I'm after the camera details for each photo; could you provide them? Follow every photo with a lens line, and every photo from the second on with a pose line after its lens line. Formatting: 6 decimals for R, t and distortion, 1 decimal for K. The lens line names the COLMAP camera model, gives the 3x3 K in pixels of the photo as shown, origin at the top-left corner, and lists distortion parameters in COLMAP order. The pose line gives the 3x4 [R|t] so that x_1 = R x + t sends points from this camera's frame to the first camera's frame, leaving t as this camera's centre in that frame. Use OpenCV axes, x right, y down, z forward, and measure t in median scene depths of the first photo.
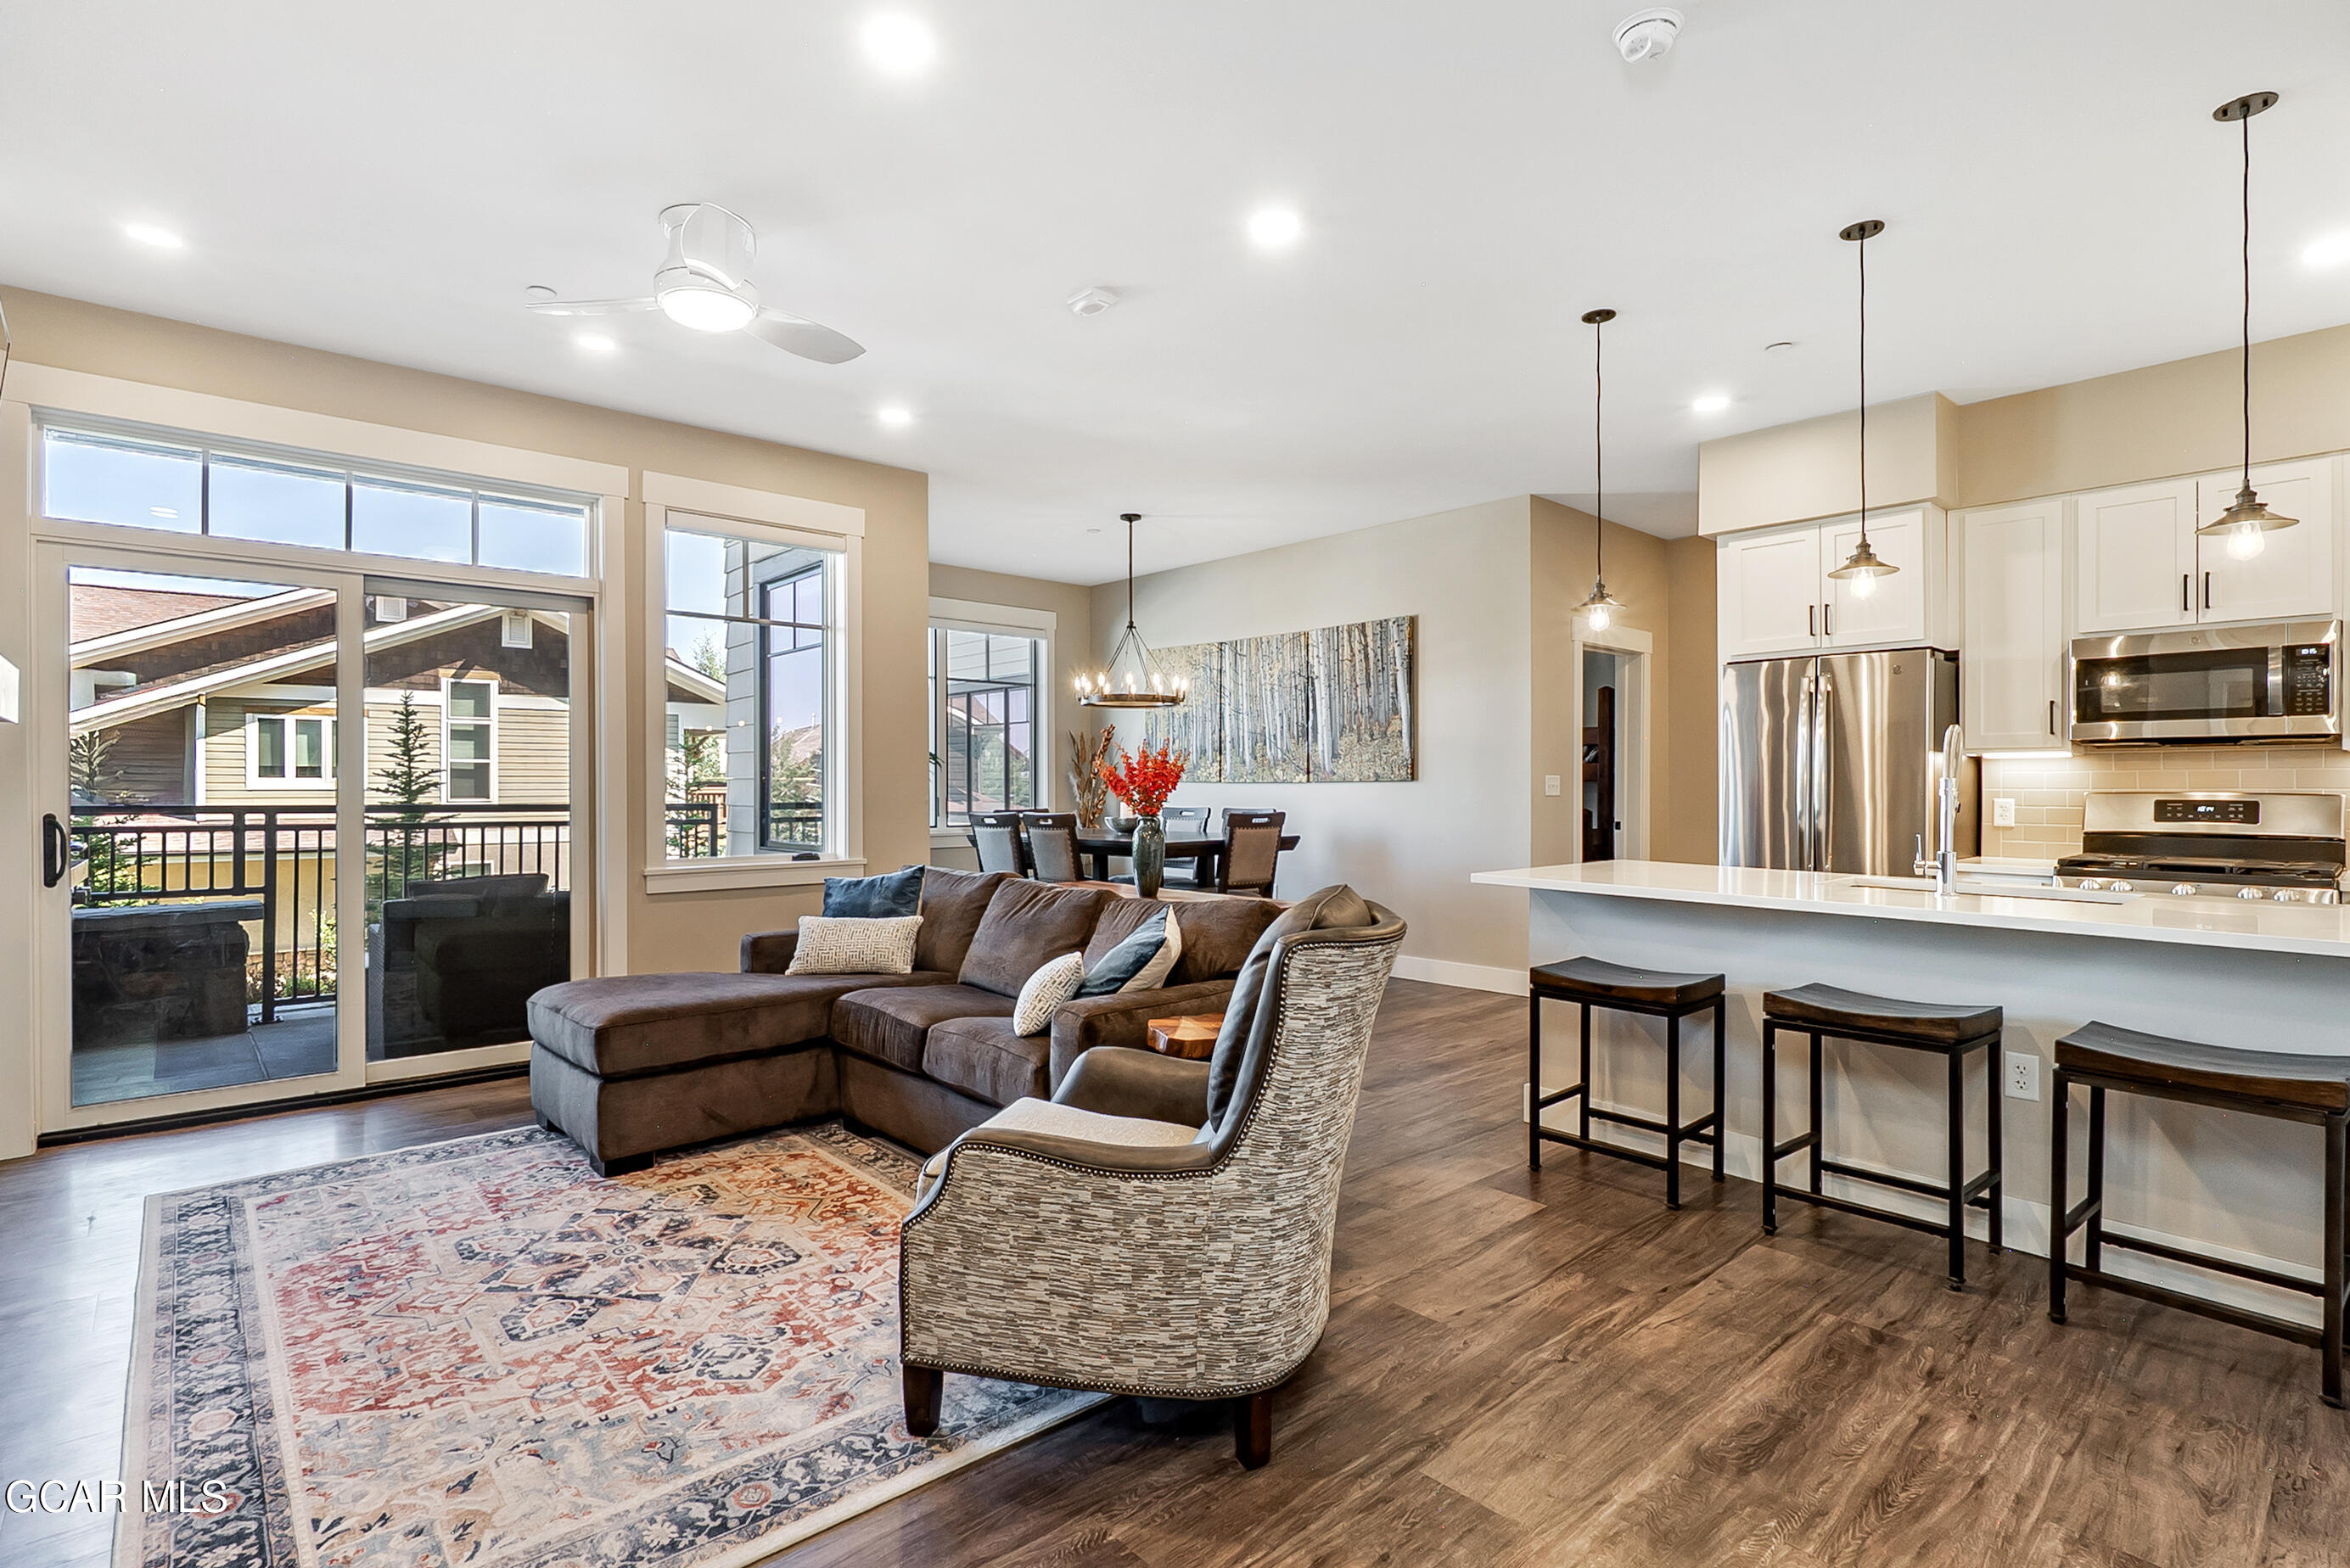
lens RADIAL K [[1118.6, 0, 1174.7], [0, 1118.6, 794.9], [0, 0, 1]] dist [-0.008578, -0.000988]
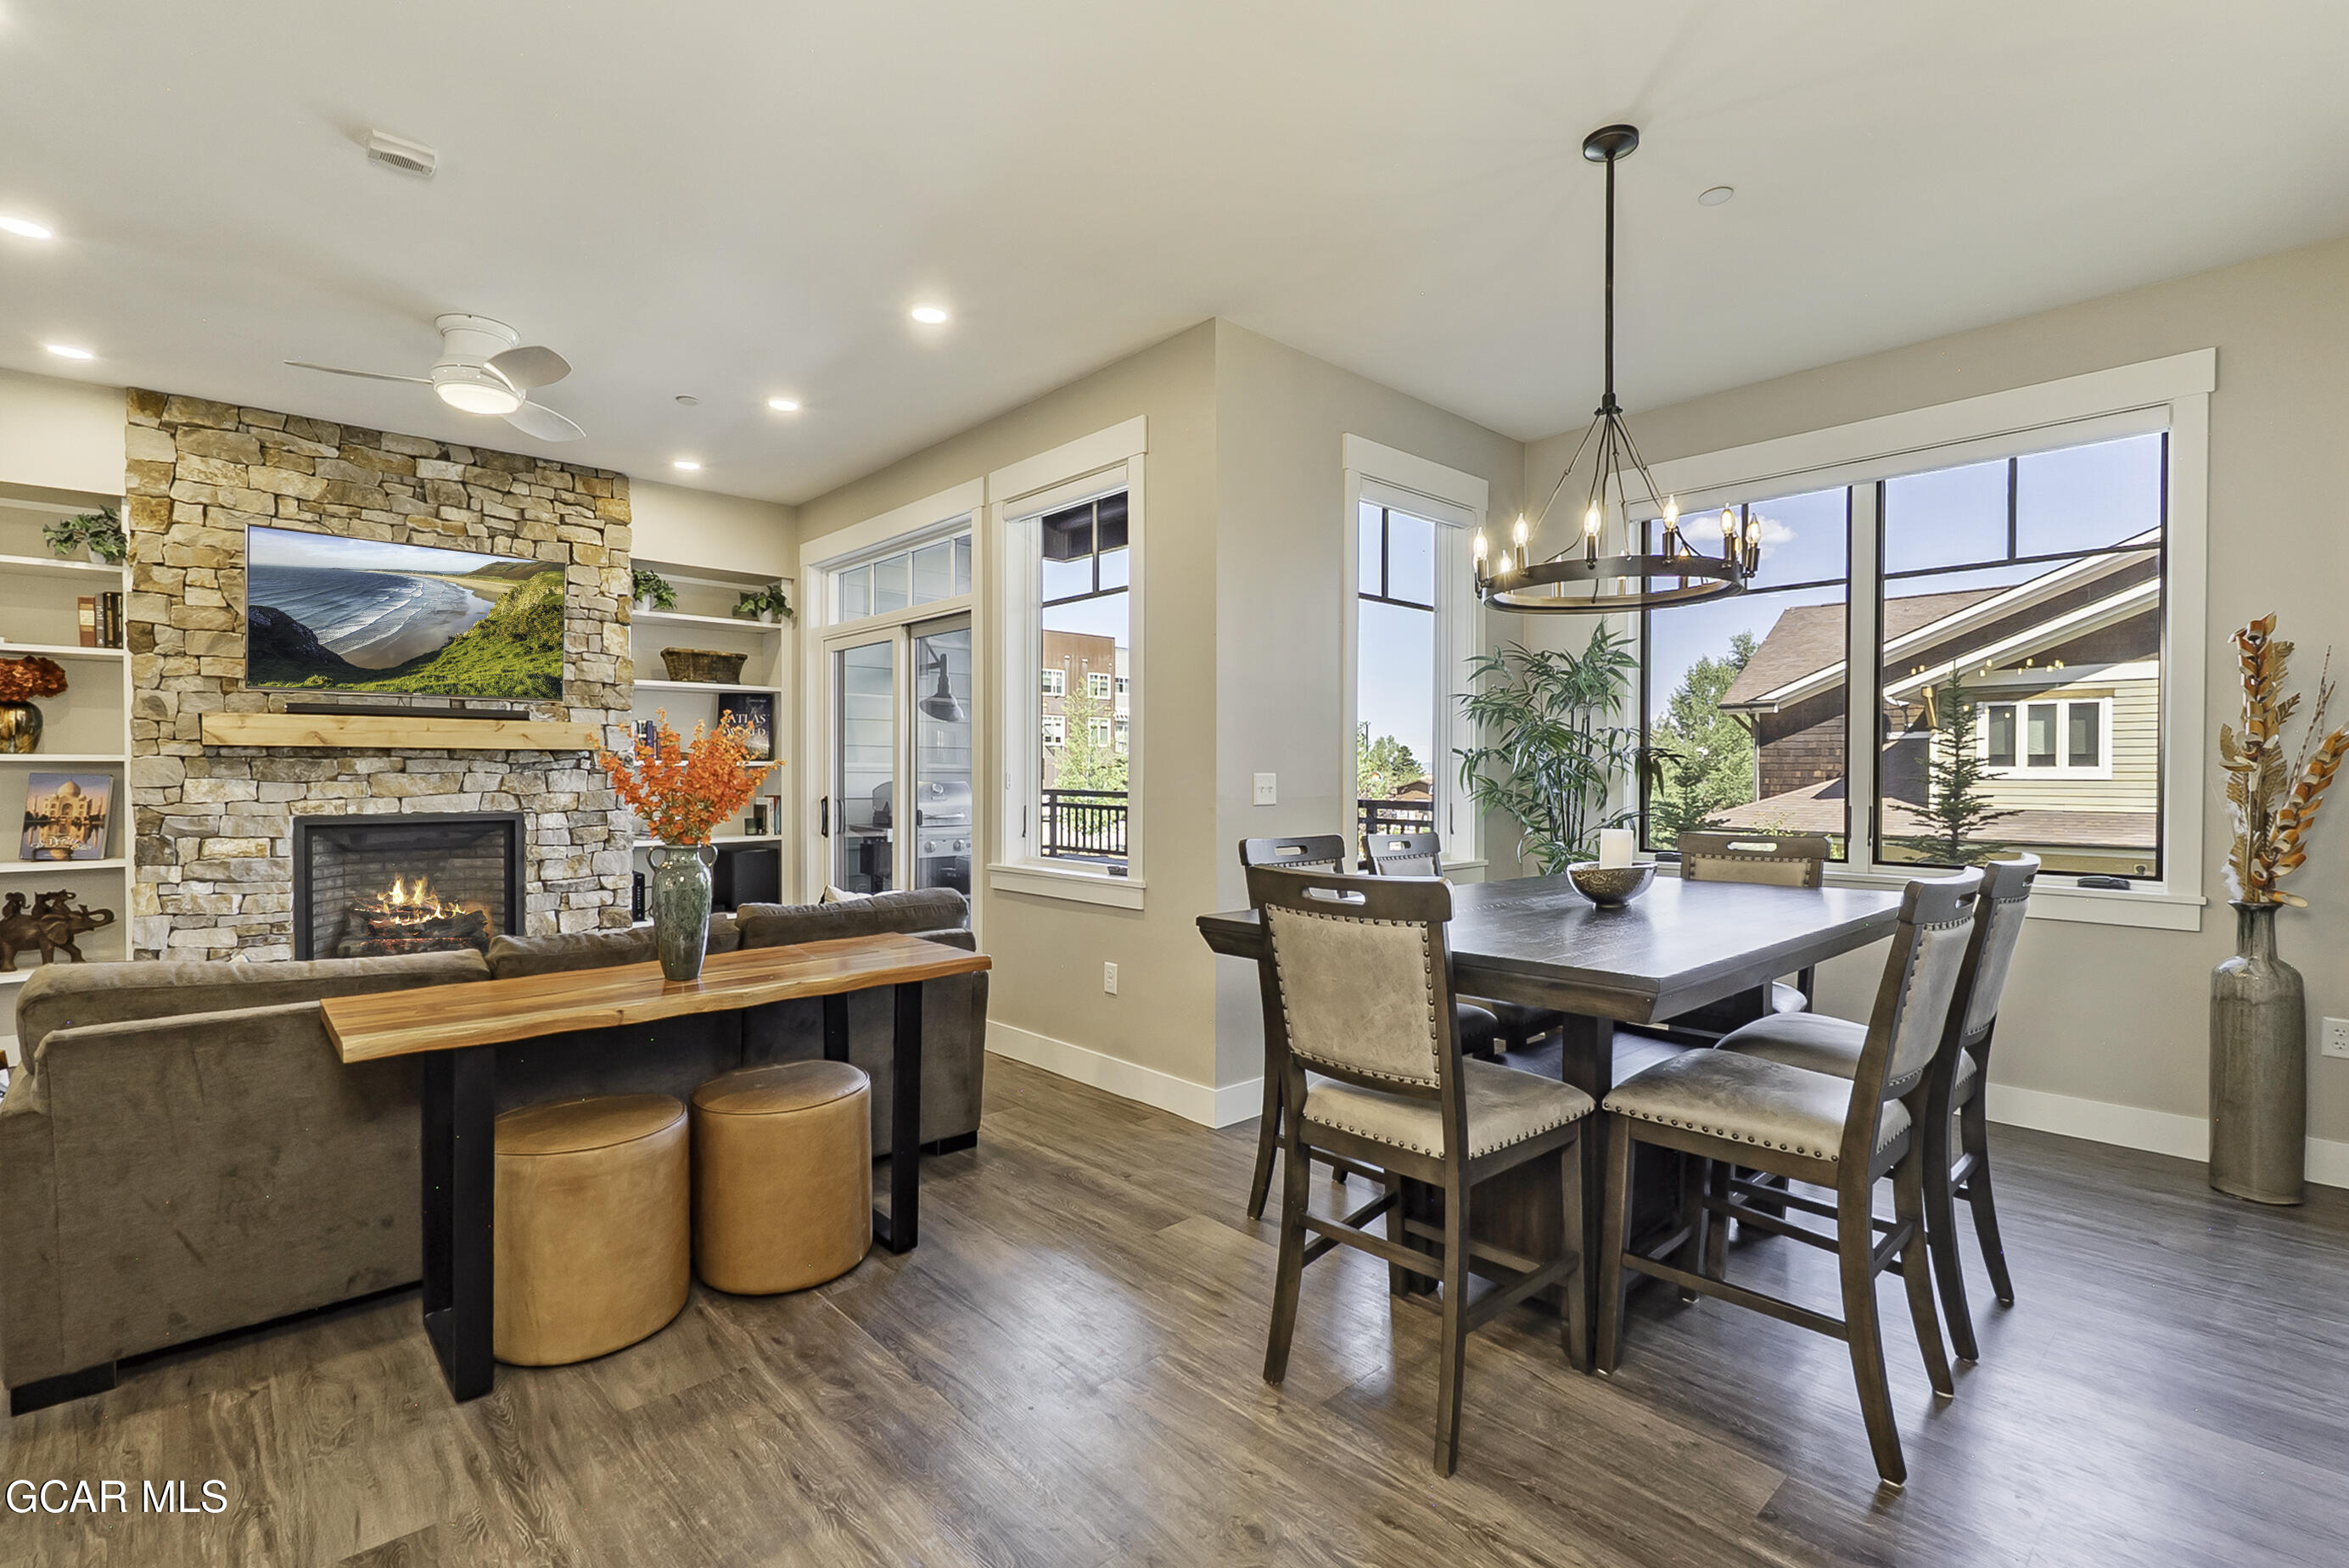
lens RADIAL K [[1053.1, 0, 1160.9], [0, 1053.1, 791.4], [0, 0, 1]] dist [-0.014150, 0.000096]
pose [[0.009896, 0.016022, -0.999823, 0.866013], [-0.006652, 0.999851, 0.015956, -0.027374], [0.999929, 0.006493, 0.010001, 2.032229]]
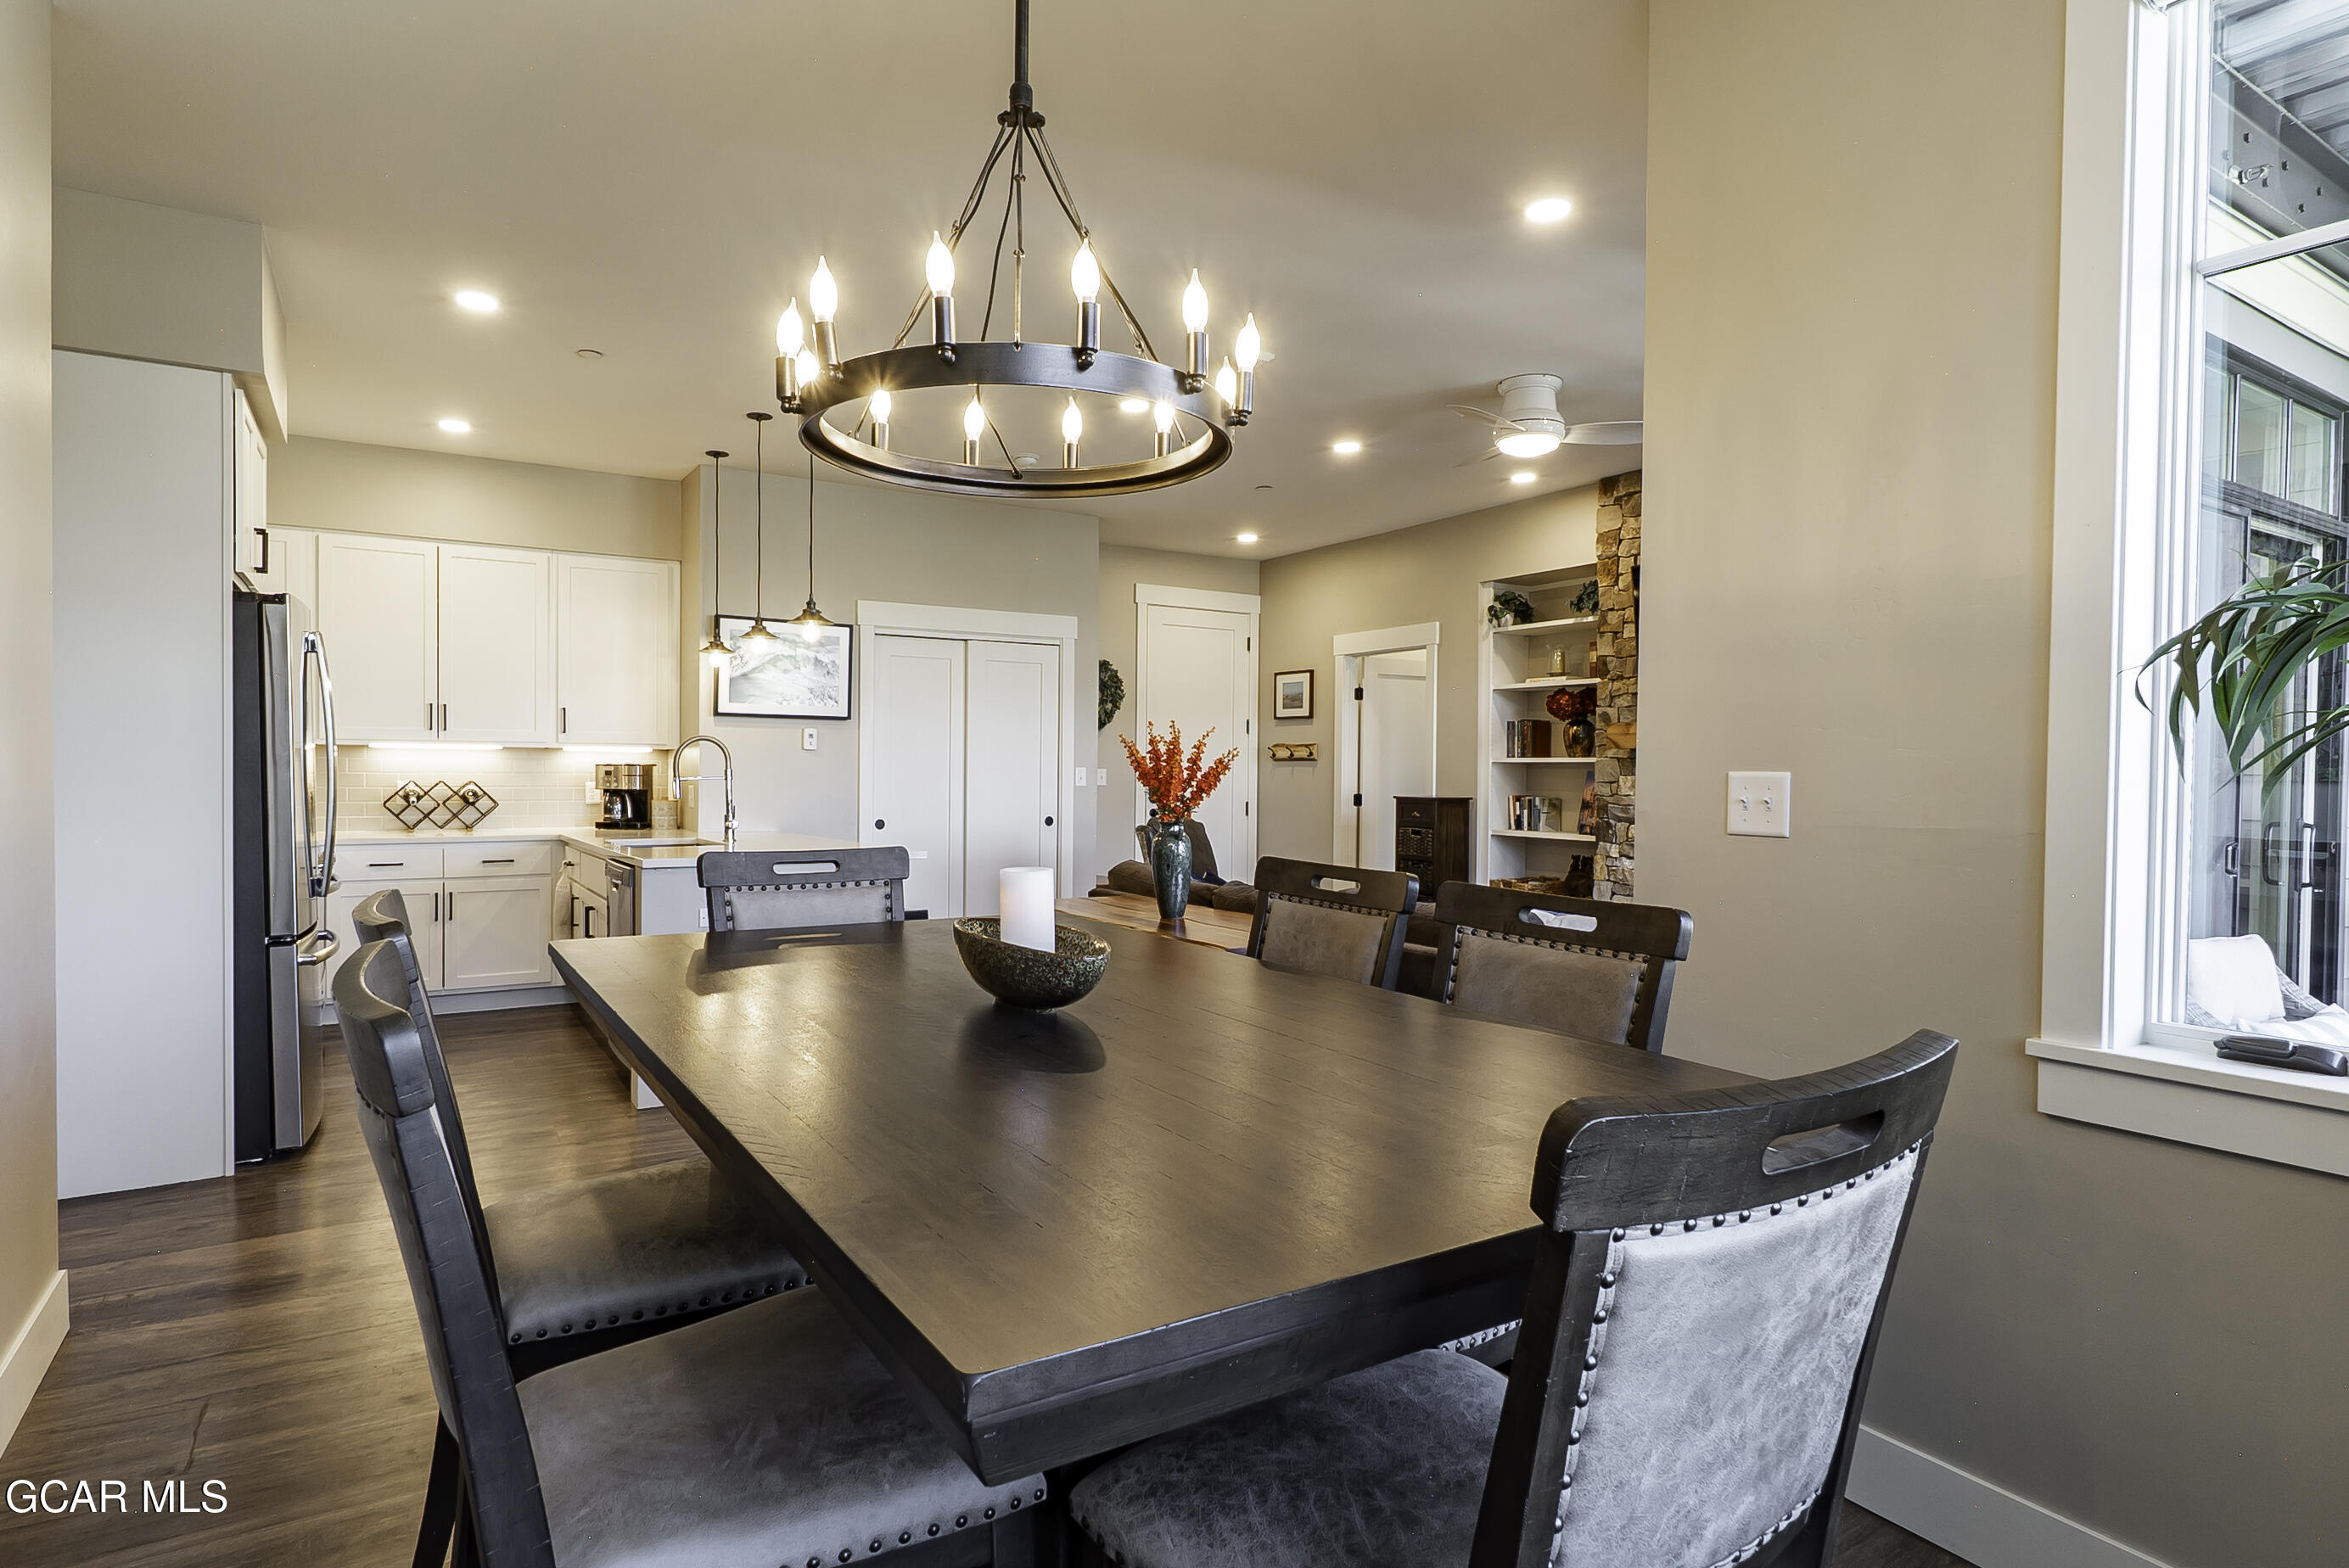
lens RADIAL K [[1222.6, 0, 1174.5], [0, 1222.6, 784.0], [0, 0, 1]] dist [0.000438, 0.000267]
pose [[-0.987930, -0.008832, 0.154649, -0.253264], [-0.005143, 0.999693, 0.024236, -0.048773], [-0.154816, 0.023148, -0.987672, 3.029708]]
